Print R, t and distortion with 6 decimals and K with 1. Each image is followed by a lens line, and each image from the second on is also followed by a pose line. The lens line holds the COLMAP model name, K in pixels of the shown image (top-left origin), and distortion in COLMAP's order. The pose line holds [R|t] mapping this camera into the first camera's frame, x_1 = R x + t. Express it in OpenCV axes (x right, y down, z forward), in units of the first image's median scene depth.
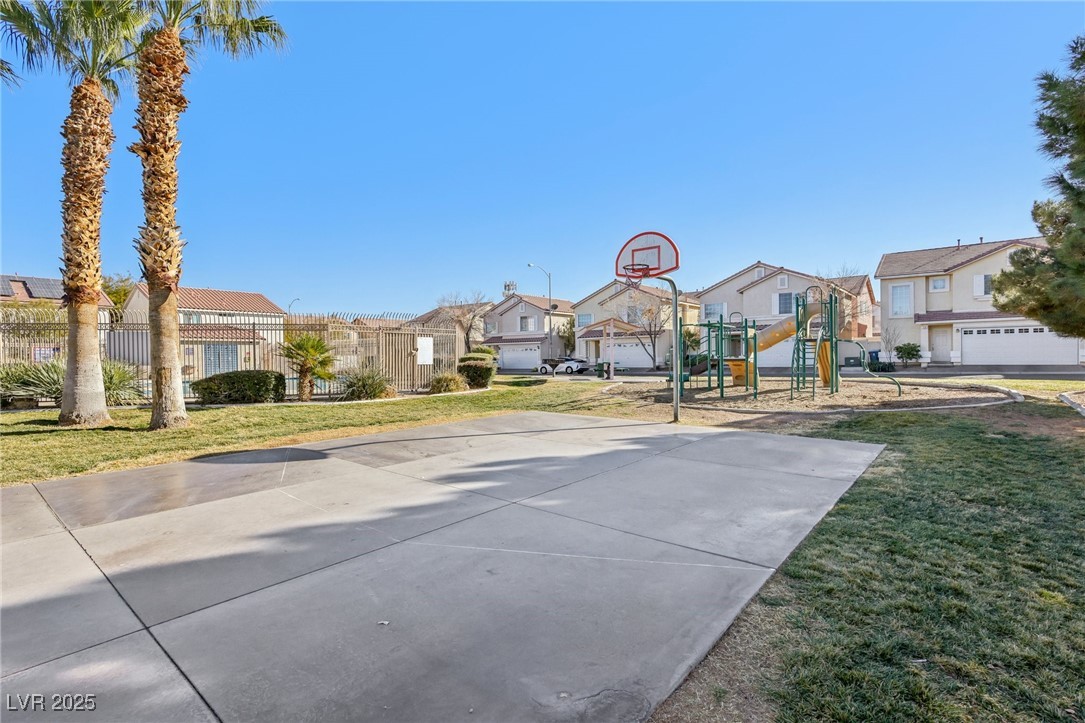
lens RADIAL K [[455.9, 0, 542.5], [0, 455.9, 361.5], [0, 0, 1]] dist [0.003864, 0.000352]
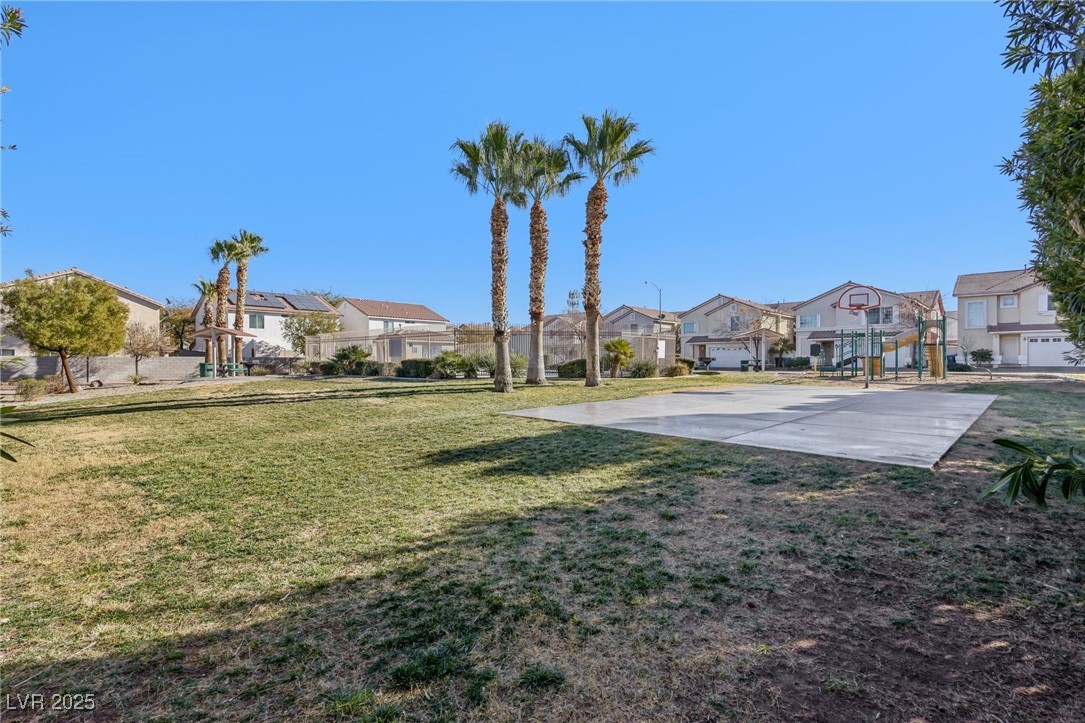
lens RADIAL K [[455.9, 0, 542.5], [0, 455.9, 361.5], [0, 0, 1]] dist [0.003864, 0.000352]
pose [[0.997946, 0.011093, -0.063094, -0.318217], [-0.011791, 0.999873, -0.010696, 0.022204], [0.062967, 0.011417, 0.997950, -0.321758]]
